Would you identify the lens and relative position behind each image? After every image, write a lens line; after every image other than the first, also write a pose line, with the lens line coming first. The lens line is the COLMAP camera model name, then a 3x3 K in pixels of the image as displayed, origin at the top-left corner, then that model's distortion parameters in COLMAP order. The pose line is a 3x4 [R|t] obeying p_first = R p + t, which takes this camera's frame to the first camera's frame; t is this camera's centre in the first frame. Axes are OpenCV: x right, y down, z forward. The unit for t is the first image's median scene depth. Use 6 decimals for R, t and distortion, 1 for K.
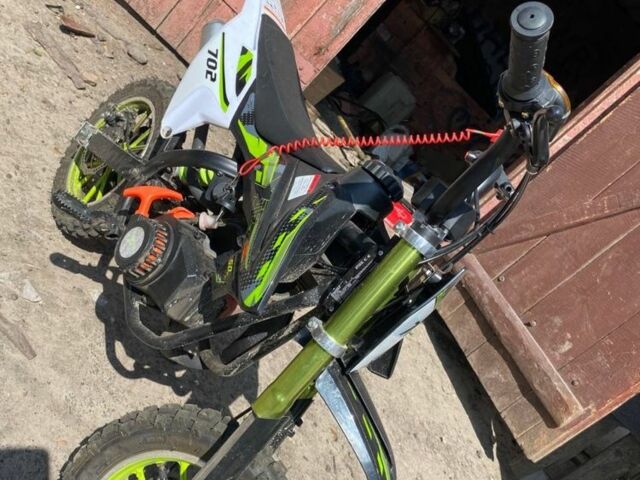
lens RADIAL K [[689.1, 0, 310.3], [0, 689.1, 238.8], [0, 0, 1]] dist [0.029613, -0.020857]
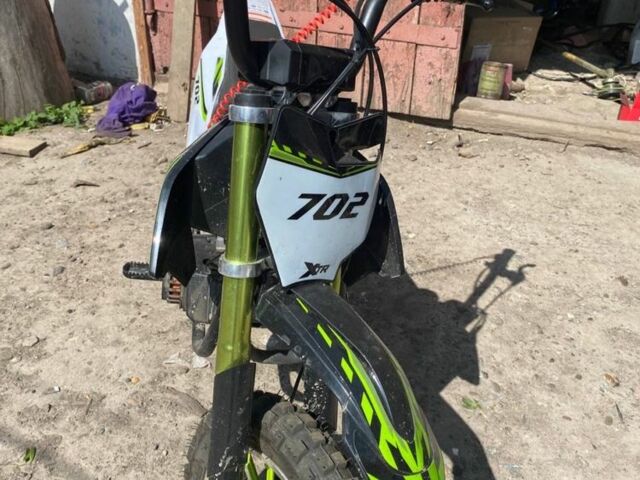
lens RADIAL K [[689.1, 0, 310.3], [0, 689.1, 238.8], [0, 0, 1]] dist [0.029613, -0.020857]
pose [[0.711016, -0.488184, -0.506096, 0.349567], [0.432749, 0.871077, -0.232276, 0.226701], [0.554242, -0.053860, 0.830611, 0.191345]]
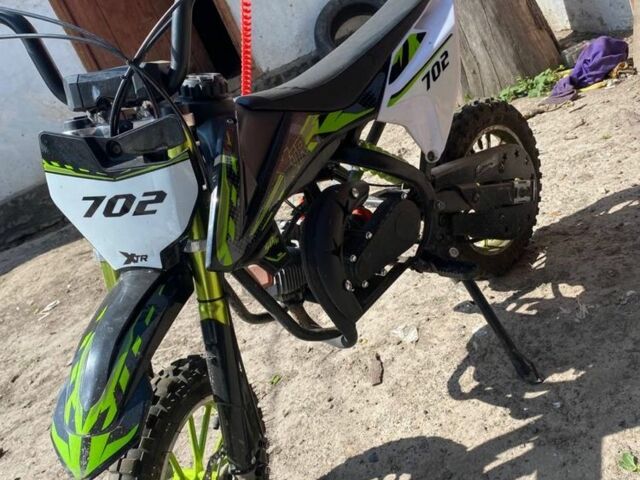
lens RADIAL K [[689.1, 0, 310.3], [0, 689.1, 238.8], [0, 0, 1]] dist [0.029613, -0.020857]
pose [[-0.079981, -0.436424, -0.896179, 0.639246], [0.026548, 0.897808, -0.439586, 0.395919], [0.996443, -0.058950, -0.060222, 0.857805]]
